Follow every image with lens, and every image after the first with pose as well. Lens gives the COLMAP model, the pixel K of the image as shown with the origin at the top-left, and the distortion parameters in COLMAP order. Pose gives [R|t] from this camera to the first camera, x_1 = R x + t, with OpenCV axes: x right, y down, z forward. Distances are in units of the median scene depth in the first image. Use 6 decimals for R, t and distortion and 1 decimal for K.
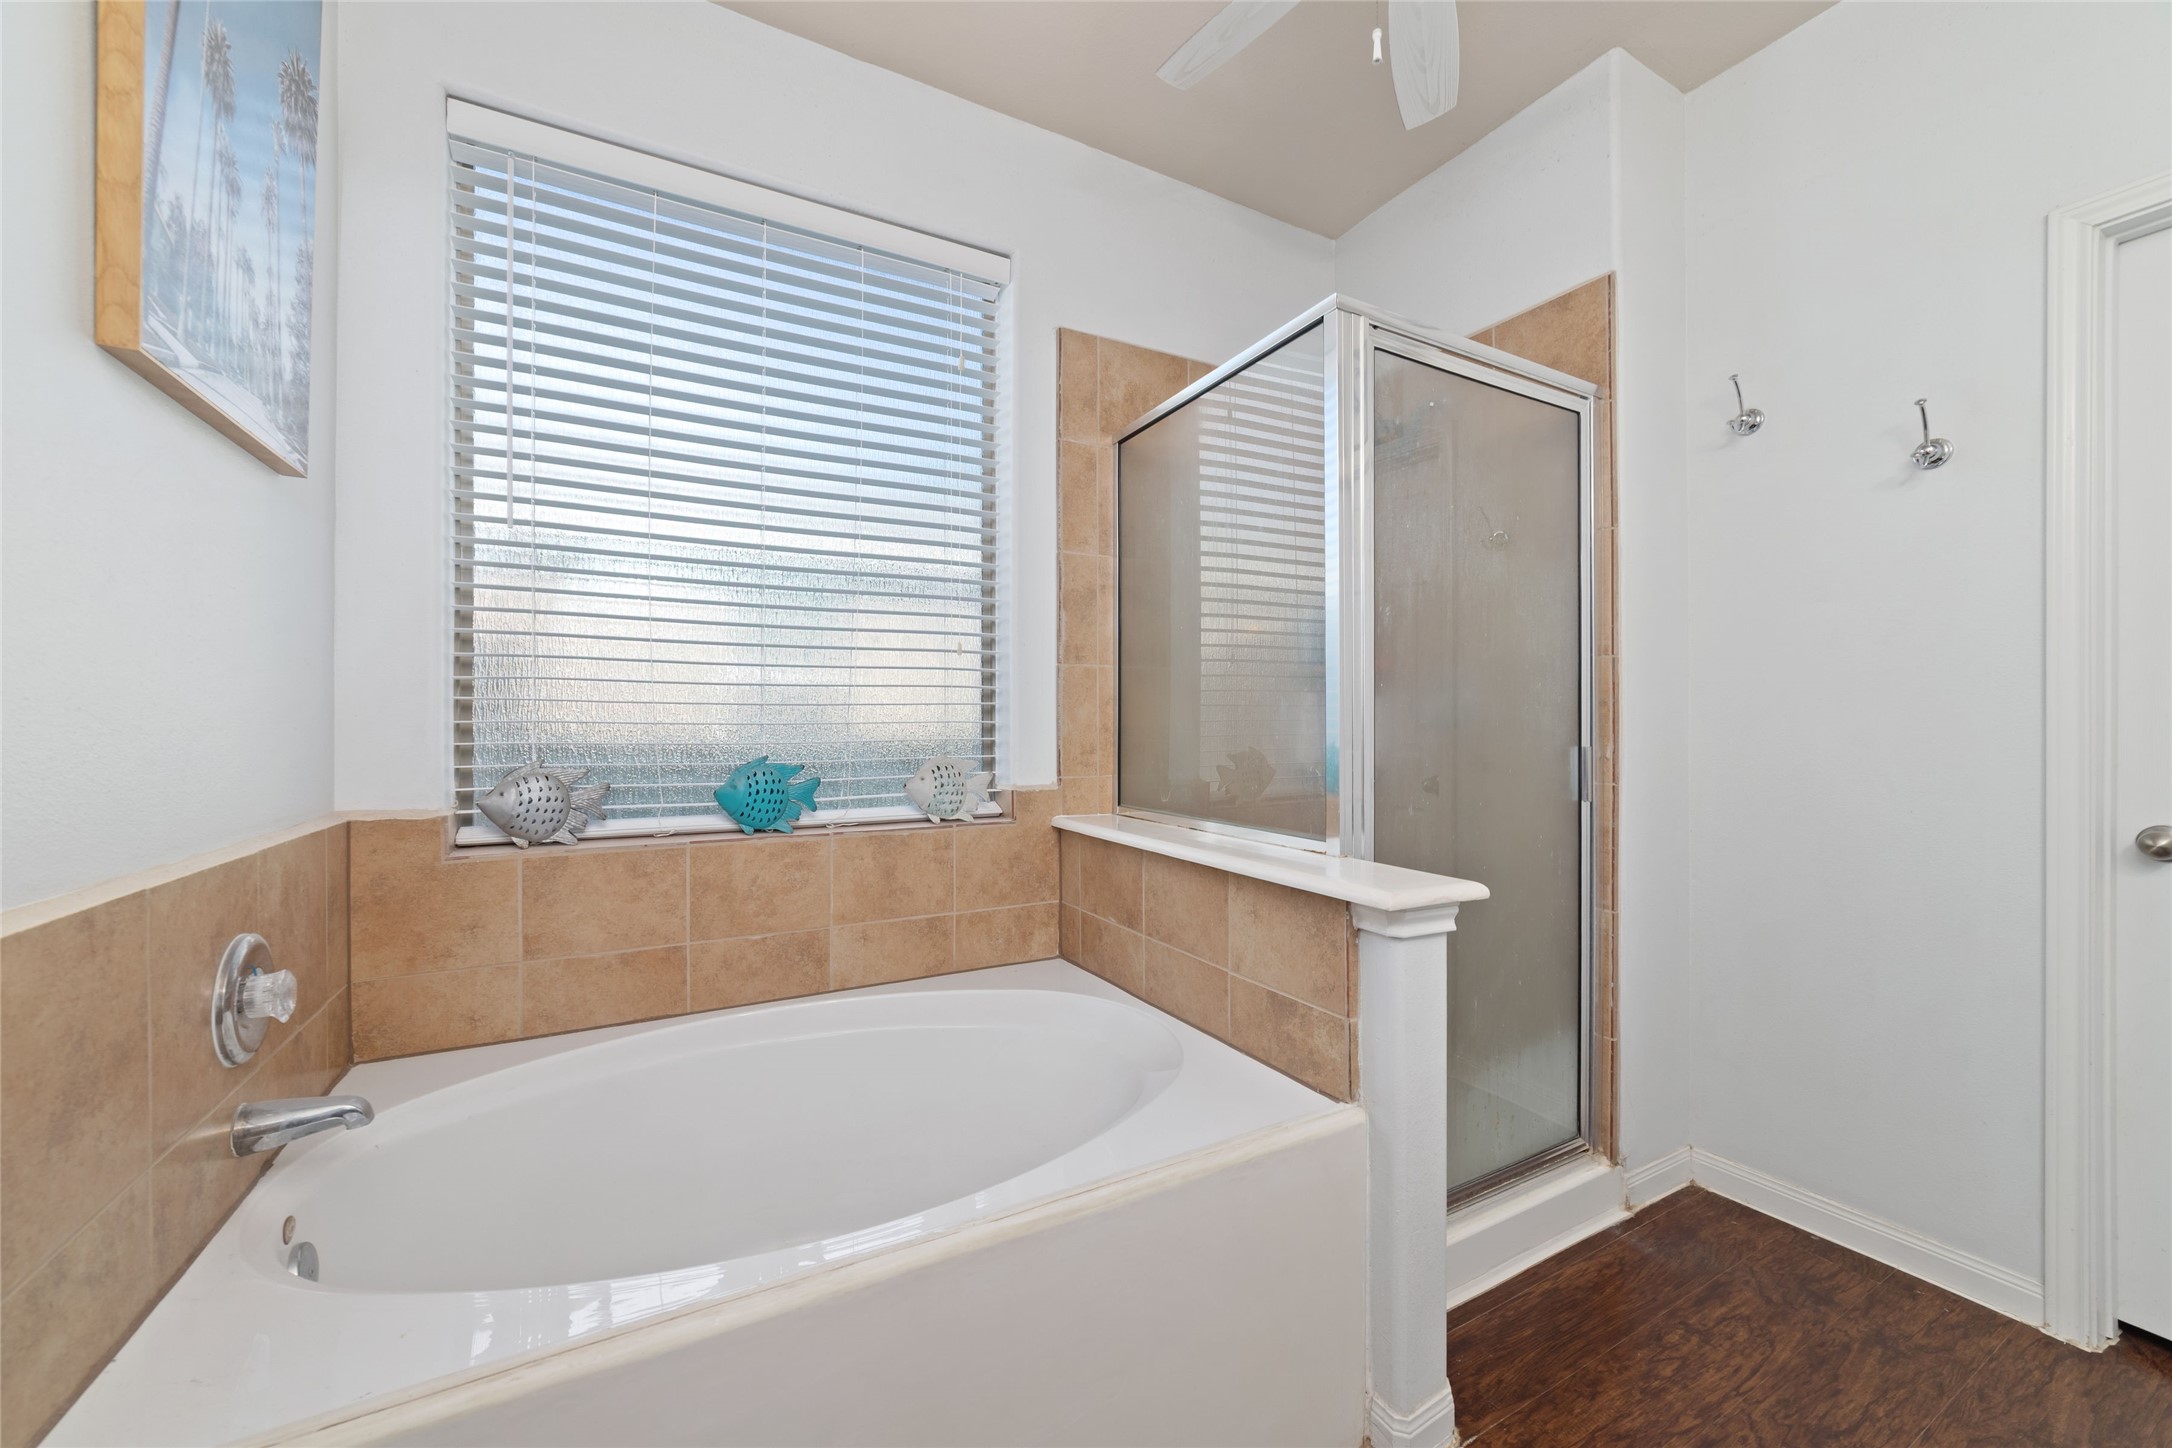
lens RADIAL K [[852.3, 0, 1089.9], [0, 852.3, 715.8], [0, 0, 1]] dist [-0.008250, 0.003502]
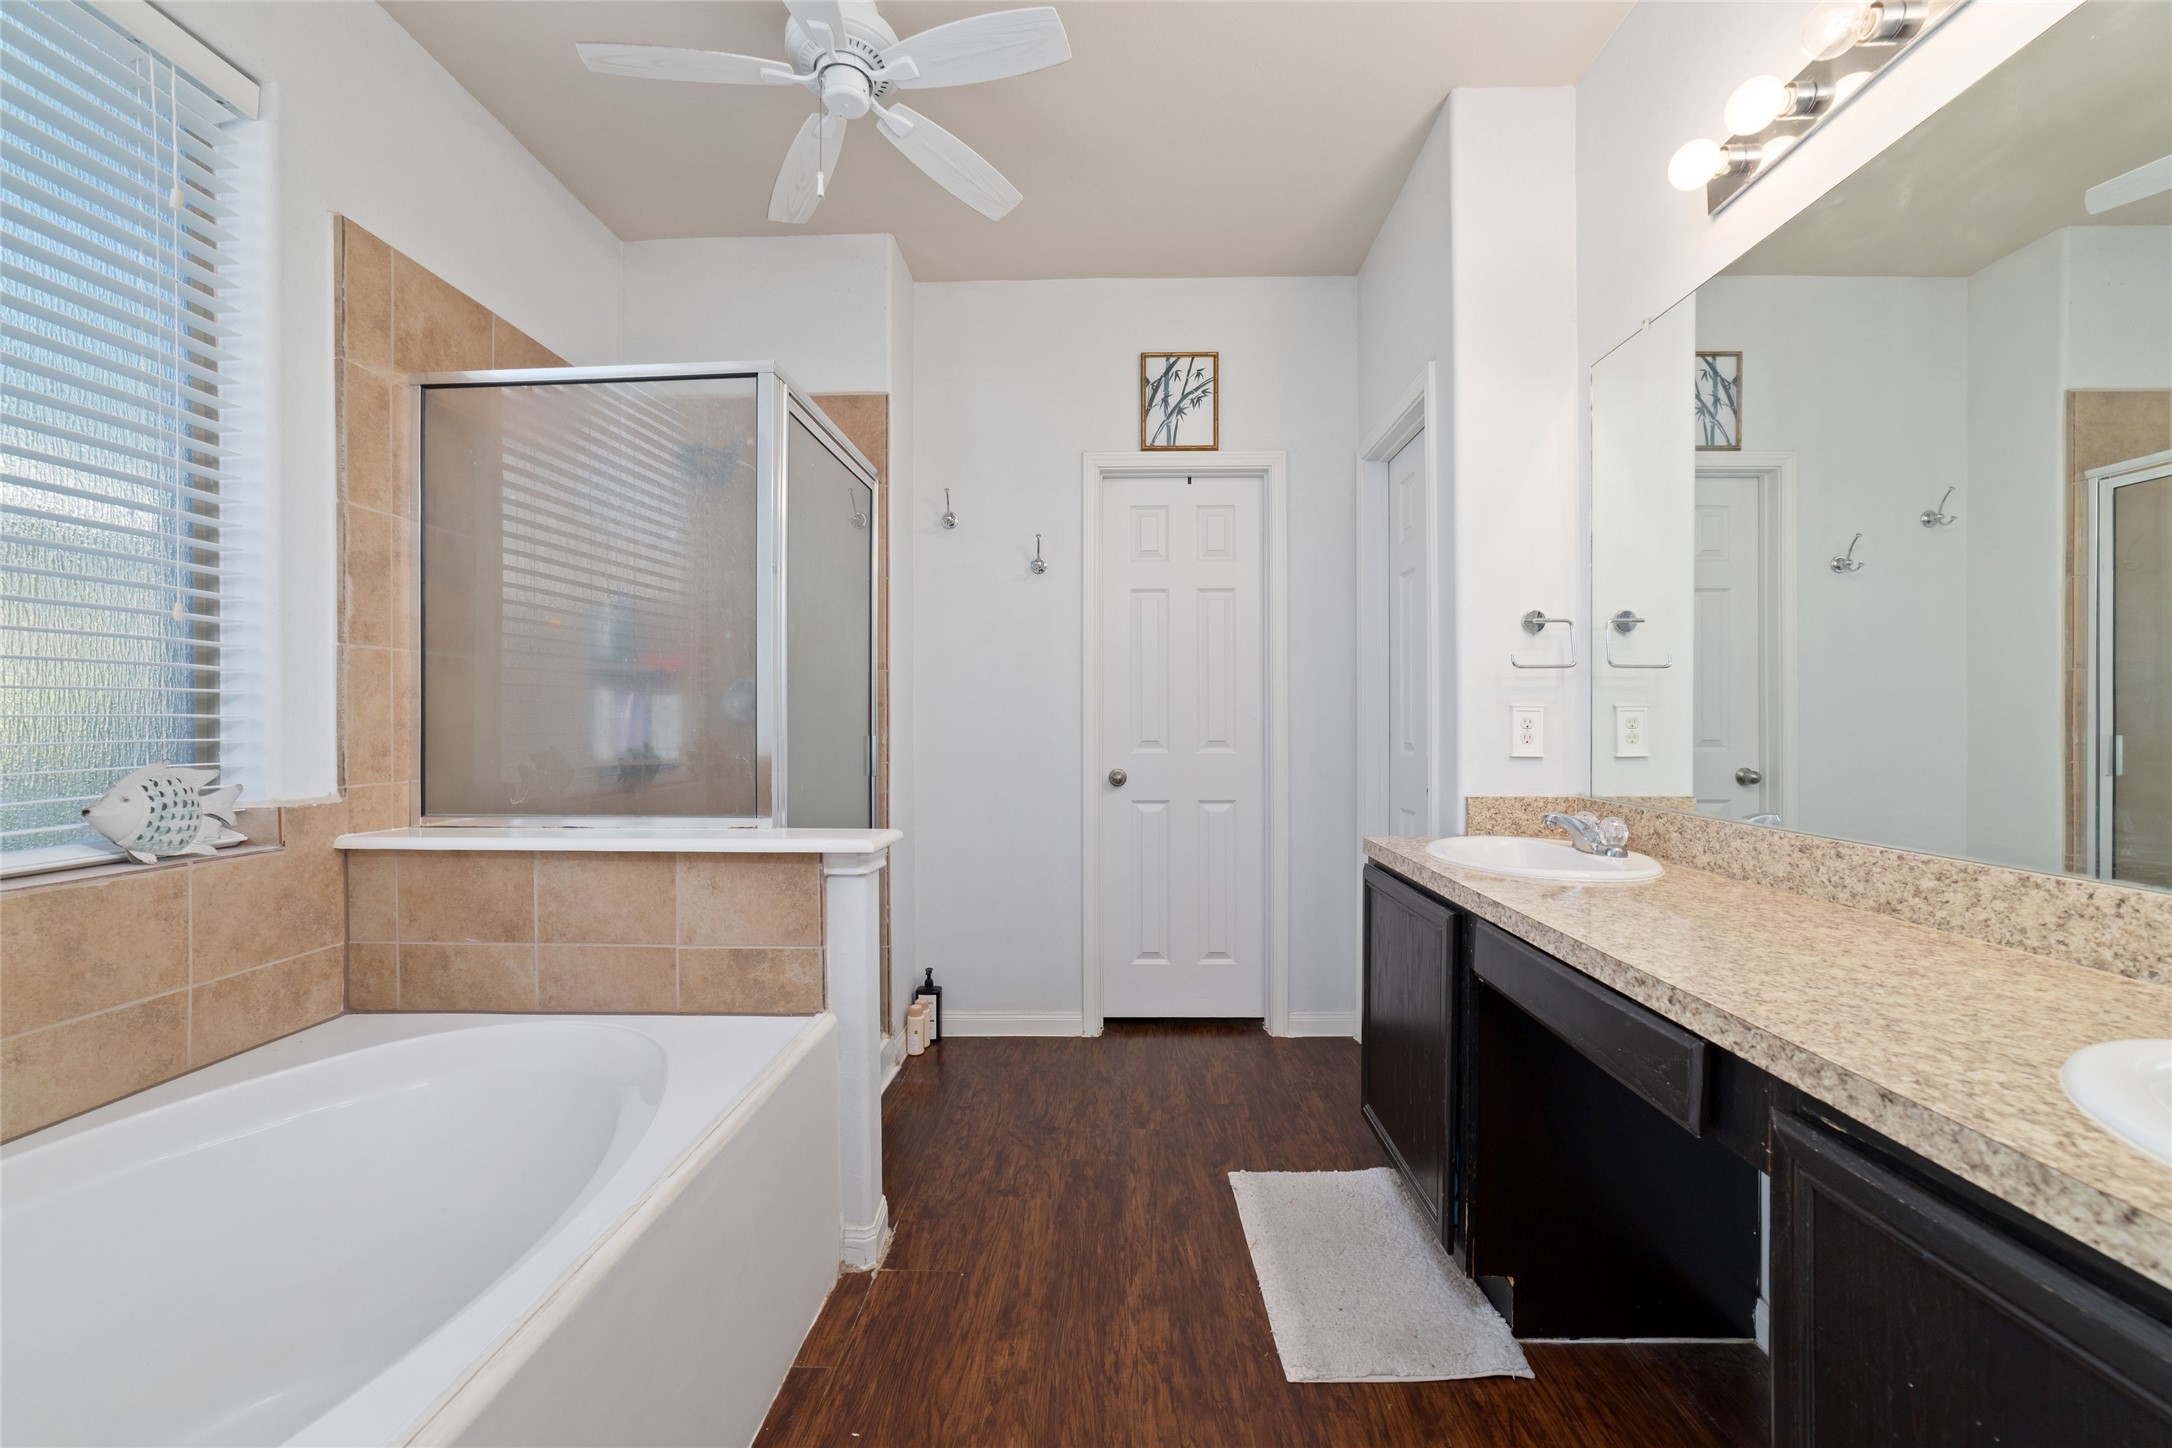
lens RADIAL K [[841.8, 0, 1086.0], [0, 841.8, 724.0], [0, 0, 1]] dist [-0.001685, 0.003161]
pose [[0.522069, -0.002822, 0.852899, -0.365686], [0.001474, 0.999996, 0.002407, 0.013949], [-0.852902, 0.000000, 0.522071, 0.005026]]
